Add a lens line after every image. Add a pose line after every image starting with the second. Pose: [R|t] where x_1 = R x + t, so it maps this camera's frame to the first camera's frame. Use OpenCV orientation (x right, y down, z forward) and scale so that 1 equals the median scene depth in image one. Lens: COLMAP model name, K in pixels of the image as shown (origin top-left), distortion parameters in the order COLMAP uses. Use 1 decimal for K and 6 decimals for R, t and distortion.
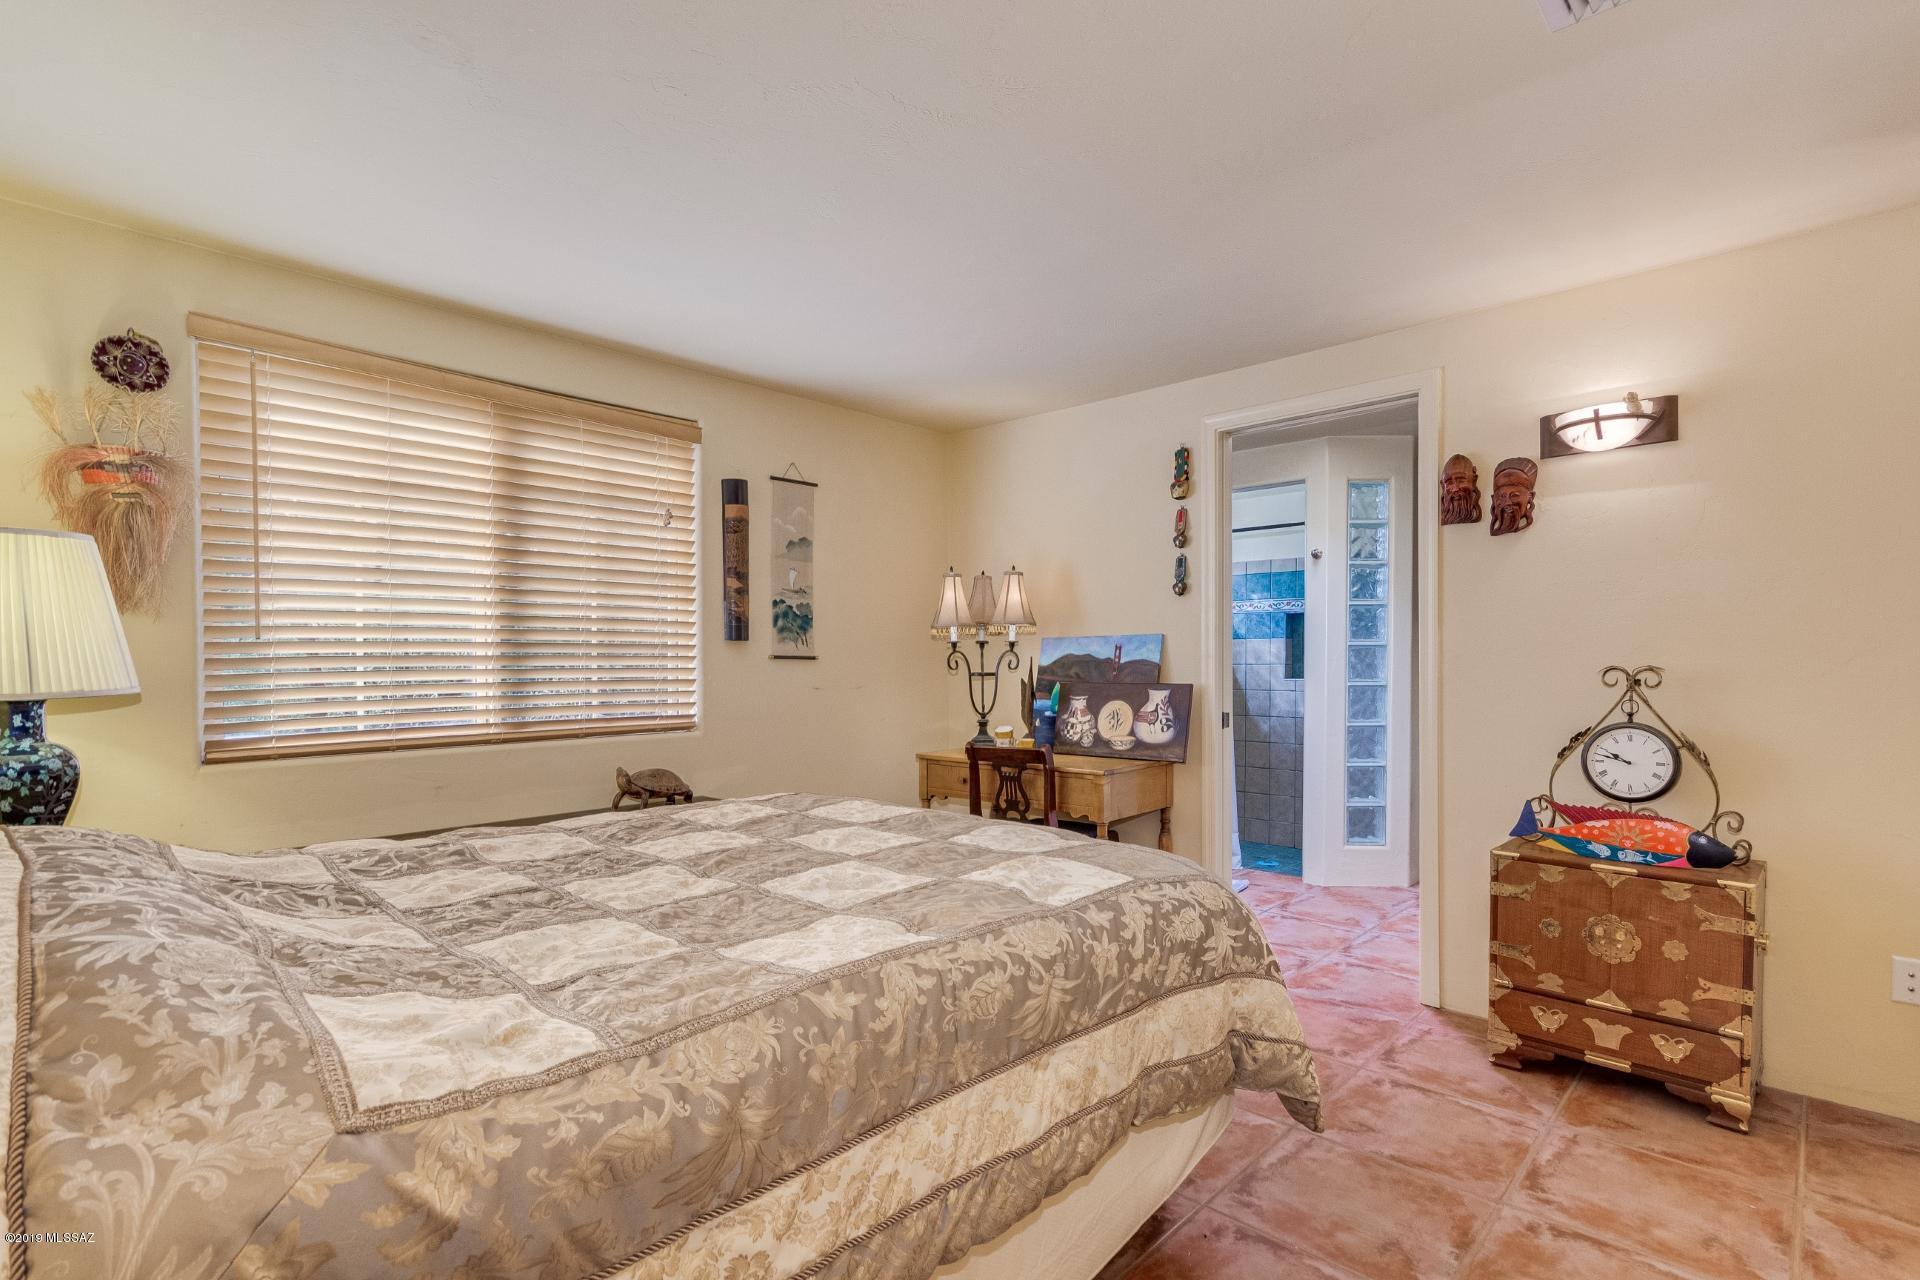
lens RADIAL K [[899.3, 0, 968.0], [0, 899.3, 655.3], [0, 0, 1]] dist [-0.004489, -0.001944]
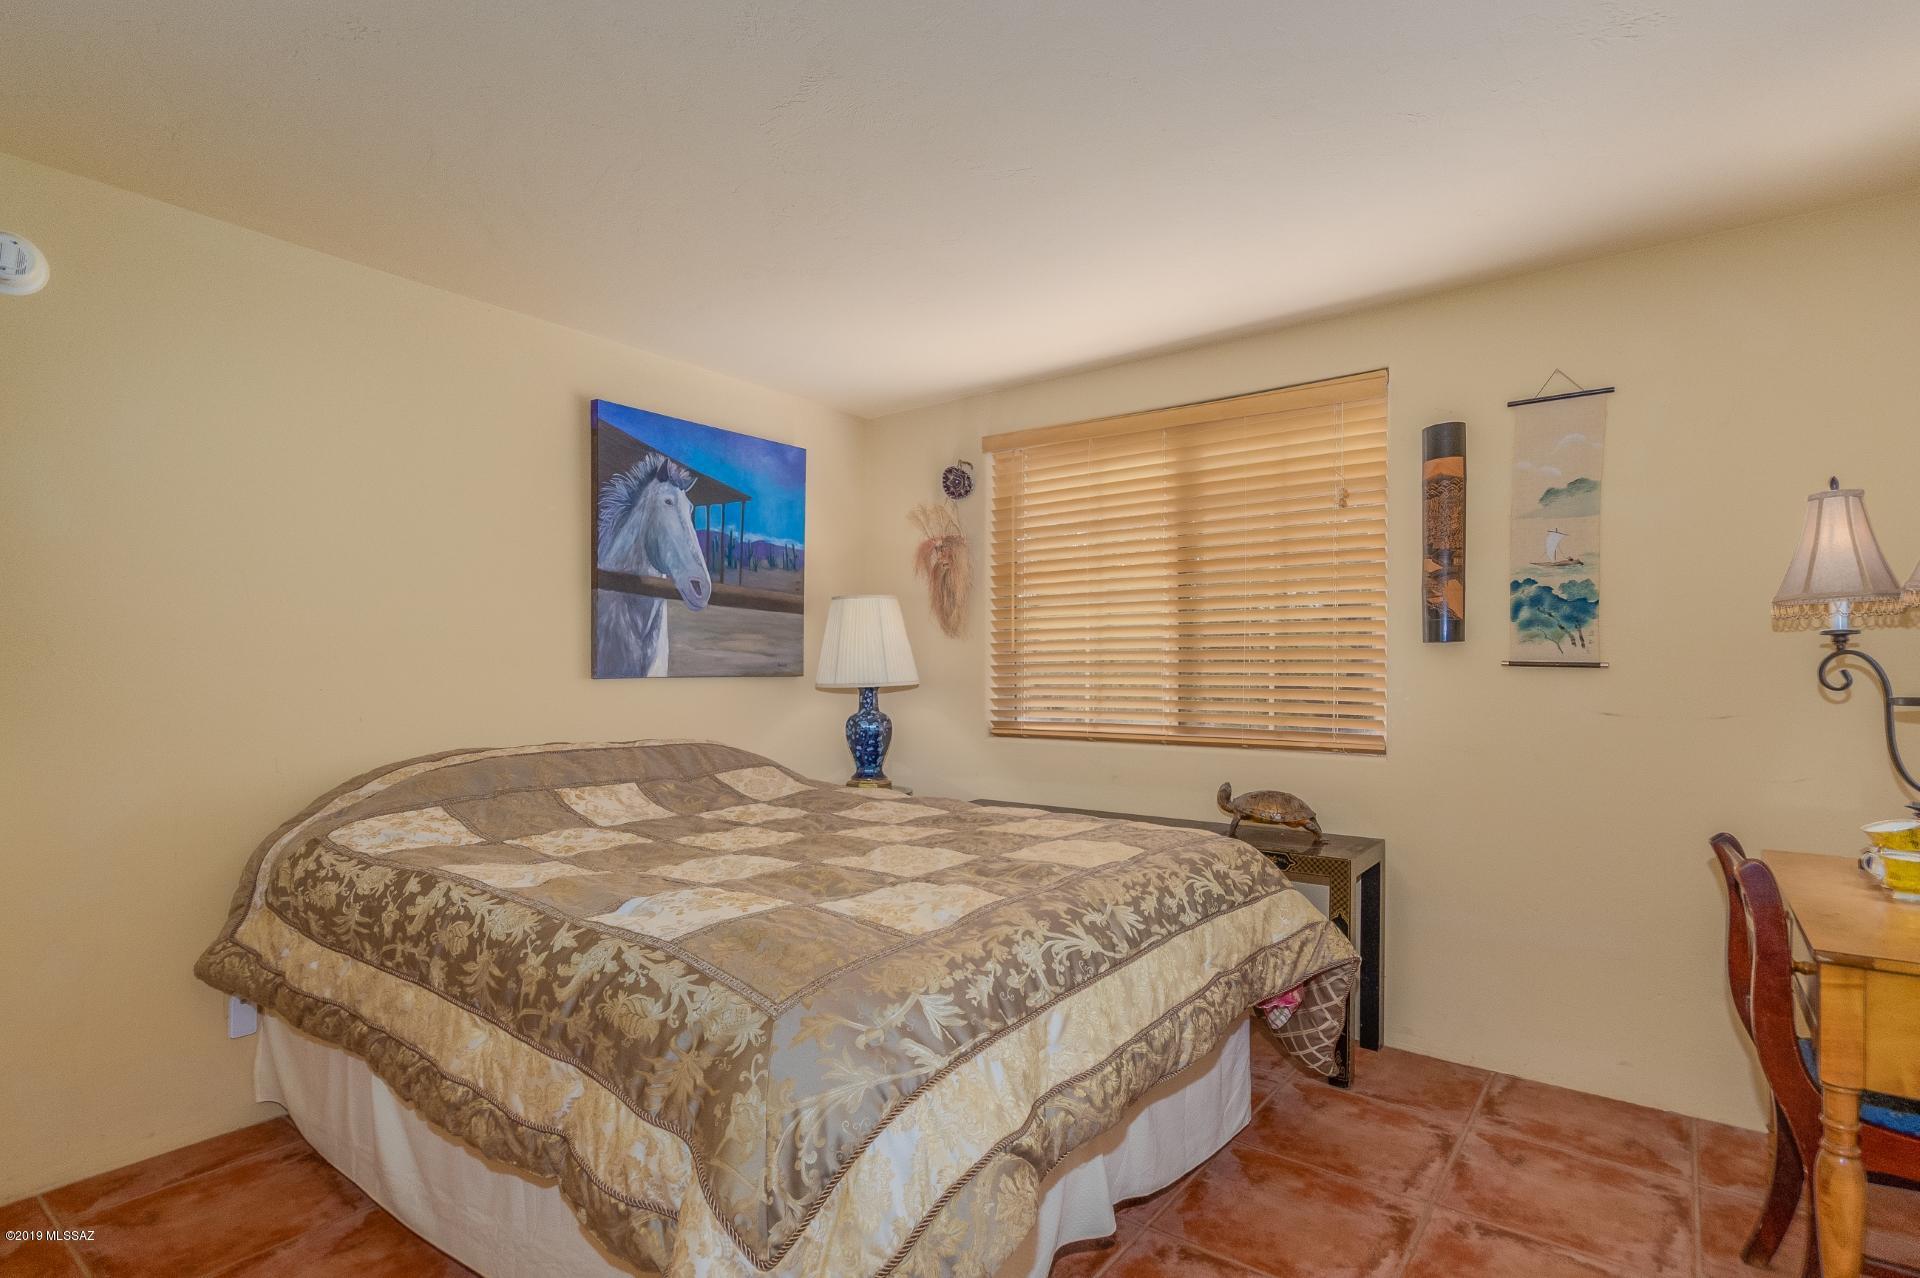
lens RADIAL K [[935.2, 0, 967.5], [0, 935.2, 656.8], [0, 0, 1]] dist [0.005290, 0.000949]
pose [[0.115345, -0.008135, -0.993292, 0.553227], [0.002012, 0.999966, -0.007956, 0.001957], [0.993323, -0.001081, 0.115358, 0.618242]]
